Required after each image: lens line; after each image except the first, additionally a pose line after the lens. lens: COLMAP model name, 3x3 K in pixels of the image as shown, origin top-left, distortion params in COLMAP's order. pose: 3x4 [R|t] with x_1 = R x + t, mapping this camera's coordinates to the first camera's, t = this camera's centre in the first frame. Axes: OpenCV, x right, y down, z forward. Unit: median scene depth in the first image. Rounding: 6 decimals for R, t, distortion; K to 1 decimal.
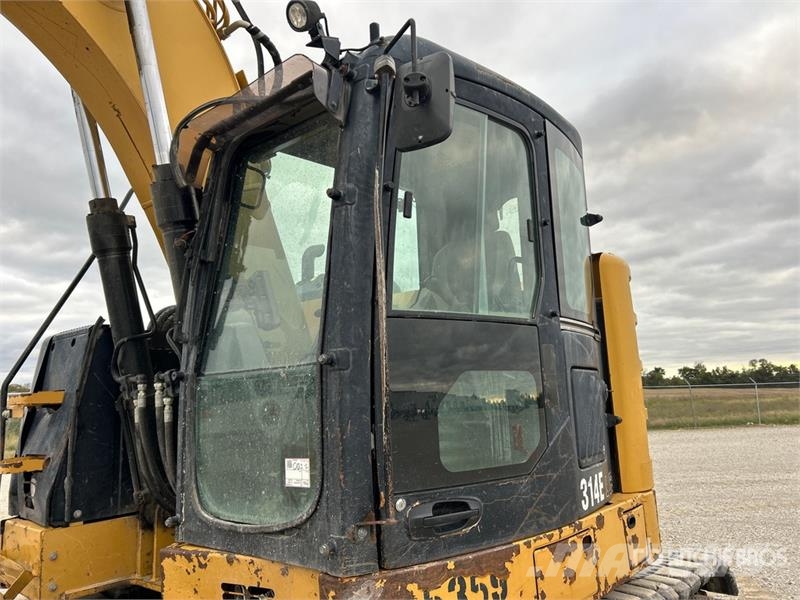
lens RADIAL K [[595.6, 0, 410.7], [0, 595.6, 298.0], [0, 0, 1]] dist [0.049242, -0.050072]
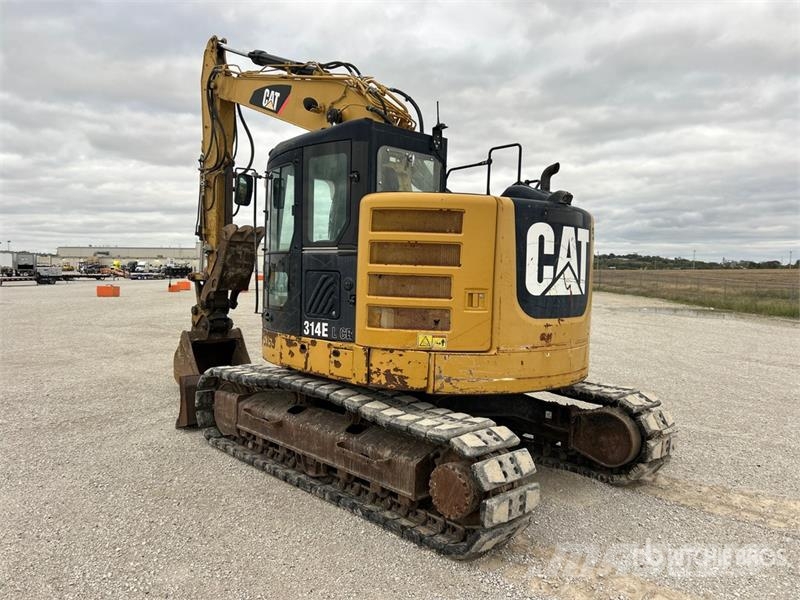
lens RADIAL K [[595.6, 0, 396.1], [0, 595.6, 302.3], [0, 0, 1]] dist [0.049242, -0.050072]
pose [[-0.116322, 0.083243, -0.989717, 2.369055], [0.147184, 0.986924, 0.065710, 0.138816], [0.982245, -0.138027, -0.127053, 1.590494]]
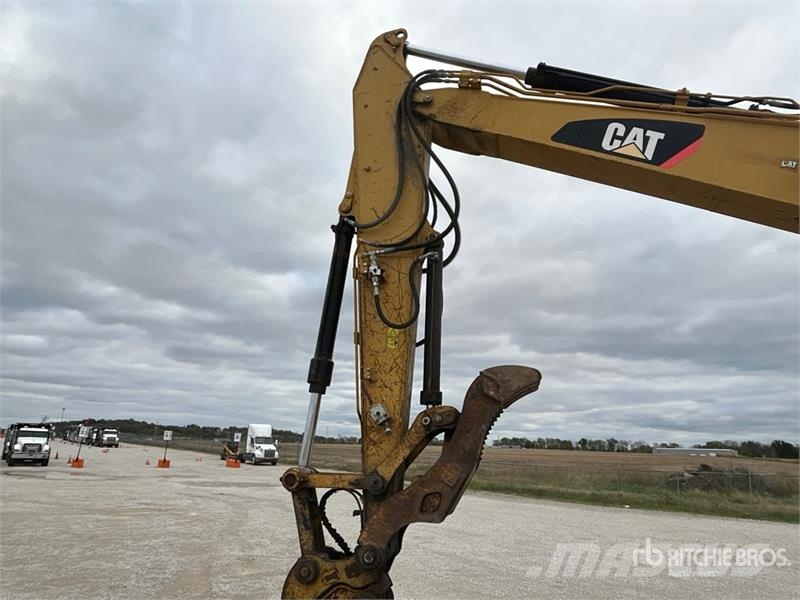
lens RADIAL K [[536.5, 0, 403.5], [0, 536.5, 297.5], [0, 0, 1]] dist [-0.001514, -0.000861]
pose [[0.465423, -0.196534, -0.862992, 0.020616], [0.091553, 0.980495, -0.173917, -0.184244], [0.880340, 0.001935, 0.474339, -0.732843]]
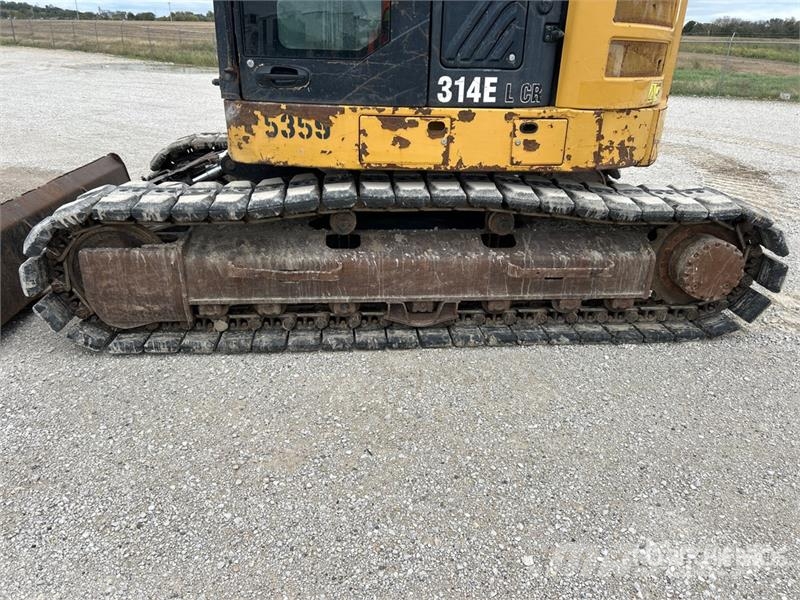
lens RADIAL K [[593.7, 0, 395.8], [0, 593.7, 306.0], [0, 0, 1]] dist [0.021524, -0.027549]
pose [[0.706620, 0.336696, -0.622354, 1.110920], [0.066753, 0.843894, 0.532341, 0.045772], [0.704438, -0.417707, 0.573837, 0.045013]]
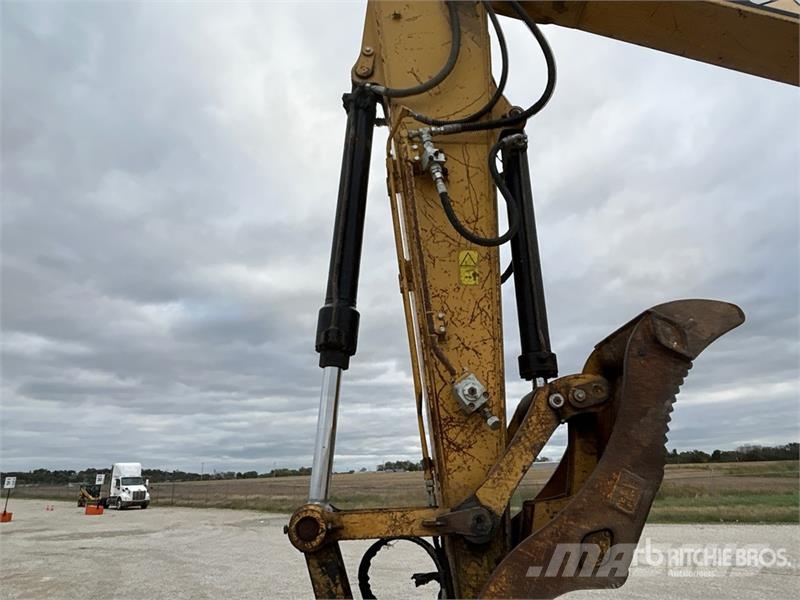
lens RADIAL K [[534.1, 0, 401.8], [0, 534.1, 301.8], [0, 0, 1]] dist [0.000003, -0.000087]
pose [[0.637768, -0.231258, -0.734691, -0.801439], [0.134197, 0.972635, -0.189662, -0.126652], [0.758448, 0.022367, 0.651350, -0.700187]]
